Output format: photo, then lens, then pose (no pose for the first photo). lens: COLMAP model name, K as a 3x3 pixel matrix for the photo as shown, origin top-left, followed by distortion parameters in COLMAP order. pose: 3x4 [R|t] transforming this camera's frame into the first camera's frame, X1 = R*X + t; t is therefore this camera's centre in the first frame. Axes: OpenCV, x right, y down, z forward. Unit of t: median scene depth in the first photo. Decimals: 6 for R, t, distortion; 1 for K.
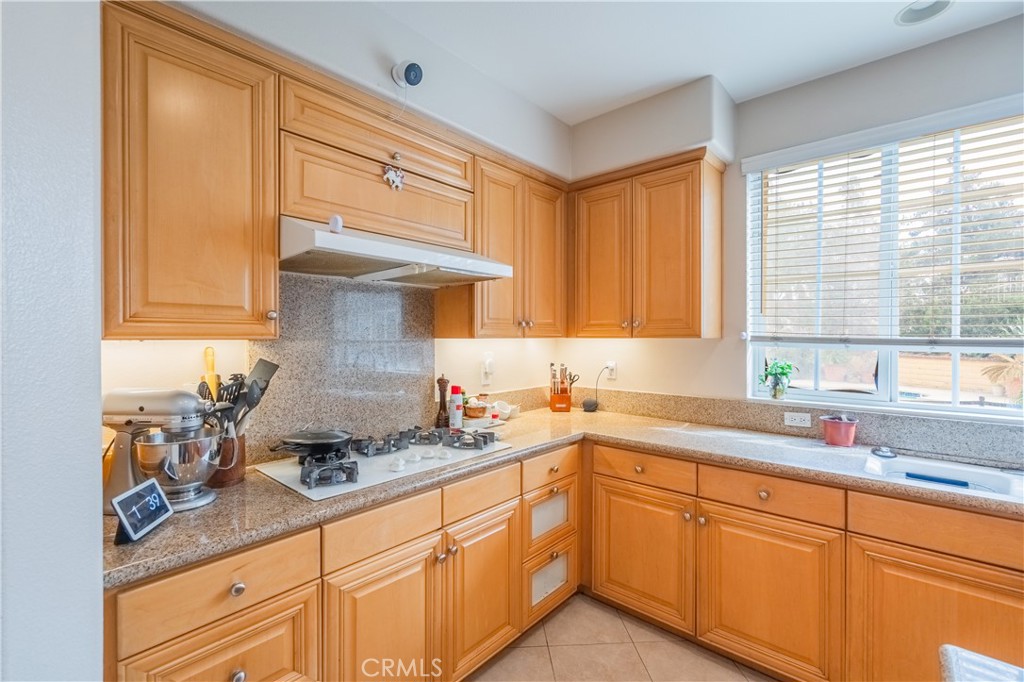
lens RADIAL K [[443.7, 0, 511.0], [0, 443.7, 338.5], [0, 0, 1]] dist [-0.004470, -0.000120]
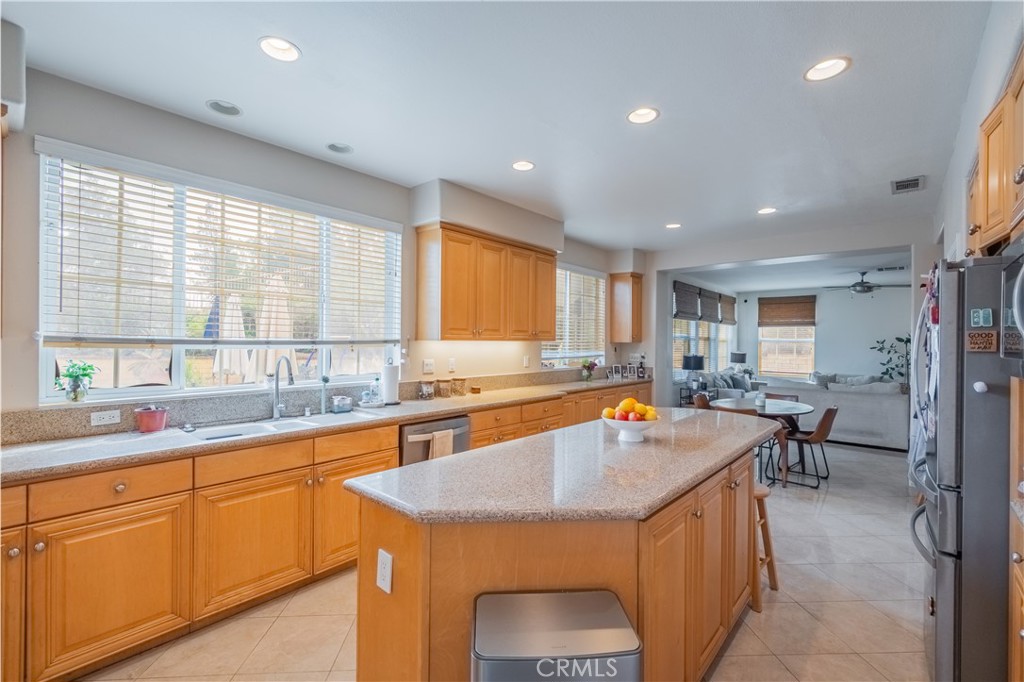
lens RADIAL K [[443.7, 0, 510.7], [0, 443.7, 342.0], [0, 0, 1]] dist [-0.004470, -0.000120]
pose [[-0.004396, -0.003240, 0.999985, -0.431135], [-0.002878, 0.999991, 0.003227, 0.000636], [-0.999986, -0.002864, -0.004405, 0.070526]]
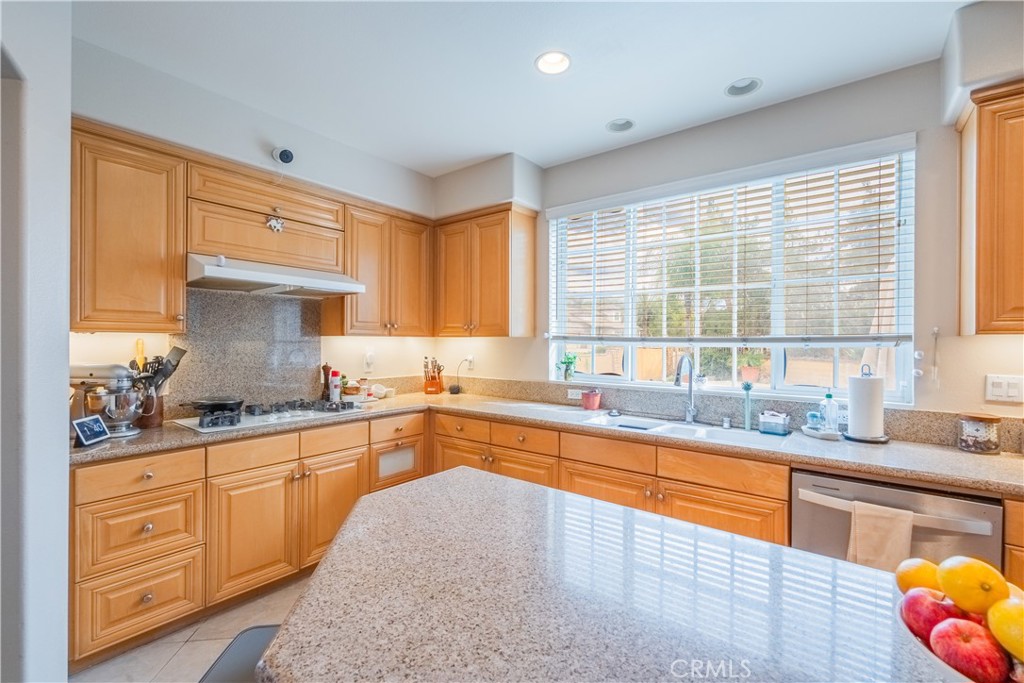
lens RADIAL K [[443.7, 0, 511.0], [0, 443.7, 342.1], [0, 0, 1]] dist [-0.004470, -0.000120]
pose [[0.998379, 0.005434, 0.056661, 0.402061], [-0.005235, 0.999980, -0.003671, 0.024271], [-0.056680, 0.003368, 0.998387, -0.465935]]
